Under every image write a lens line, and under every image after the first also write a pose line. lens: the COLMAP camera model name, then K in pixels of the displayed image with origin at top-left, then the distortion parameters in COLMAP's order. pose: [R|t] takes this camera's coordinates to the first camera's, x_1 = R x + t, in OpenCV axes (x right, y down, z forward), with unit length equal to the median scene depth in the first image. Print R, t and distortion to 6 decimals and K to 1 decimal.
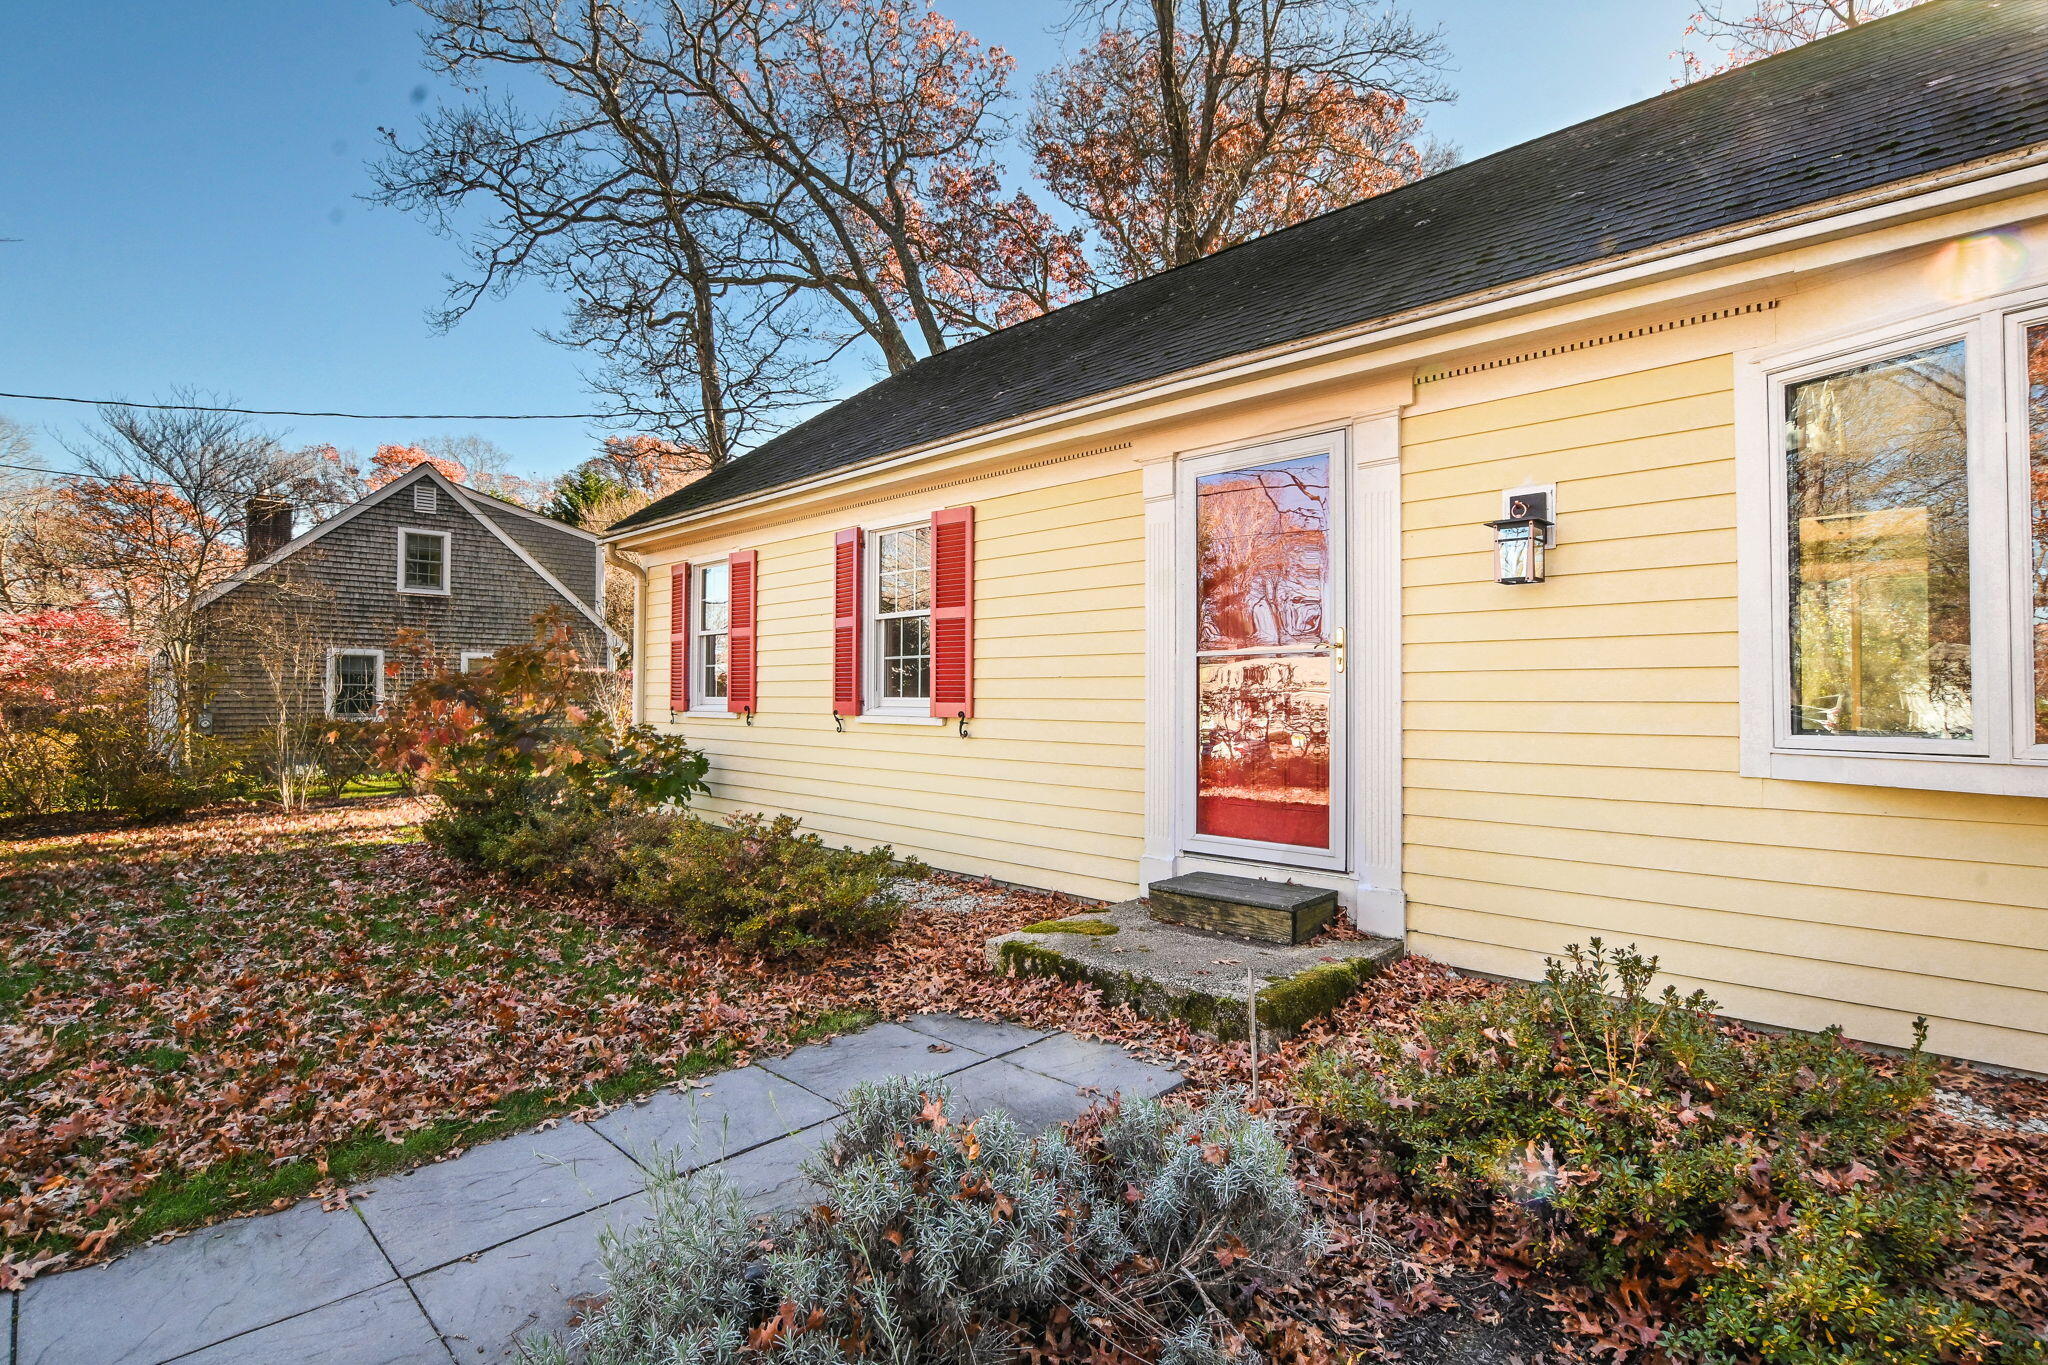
lens RADIAL K [[935.4, 0, 1023.8], [0, 935.4, 683.8], [0, 0, 1]] dist [-0.029996, 0.002738]
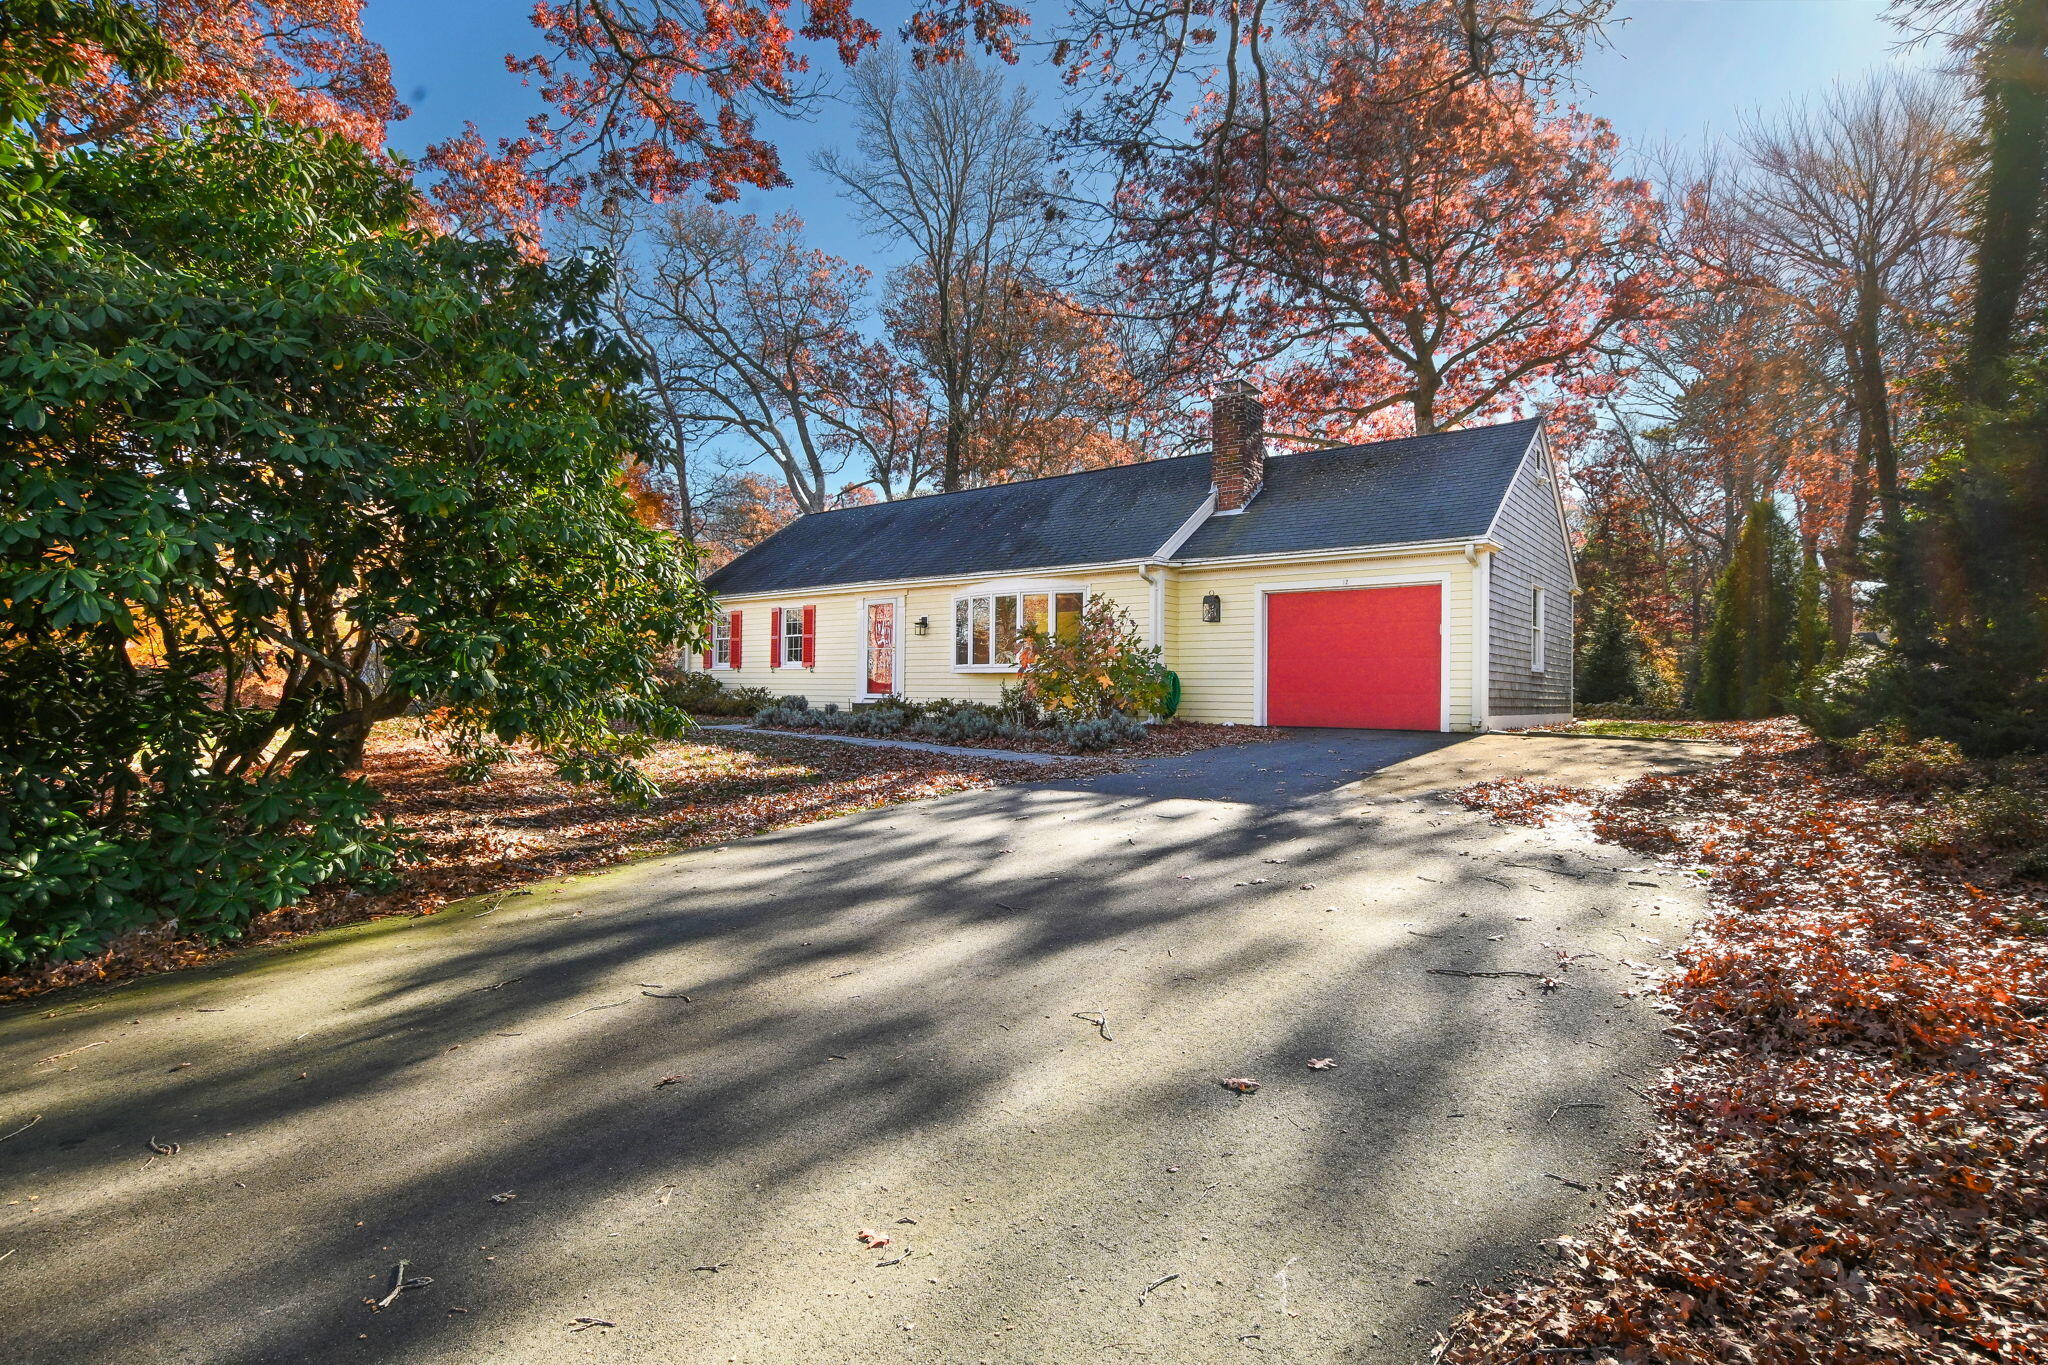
lens RADIAL K [[935.4, 0, 1028.5], [0, 935.4, 681.2], [0, 0, 1]] dist [-0.029996, 0.002738]
pose [[0.992401, 0.014587, 0.122178, 0.265621], [-0.014479, 0.999894, -0.001776, 0.073677], [-0.122191, -0.000007, 0.992507, -2.161553]]
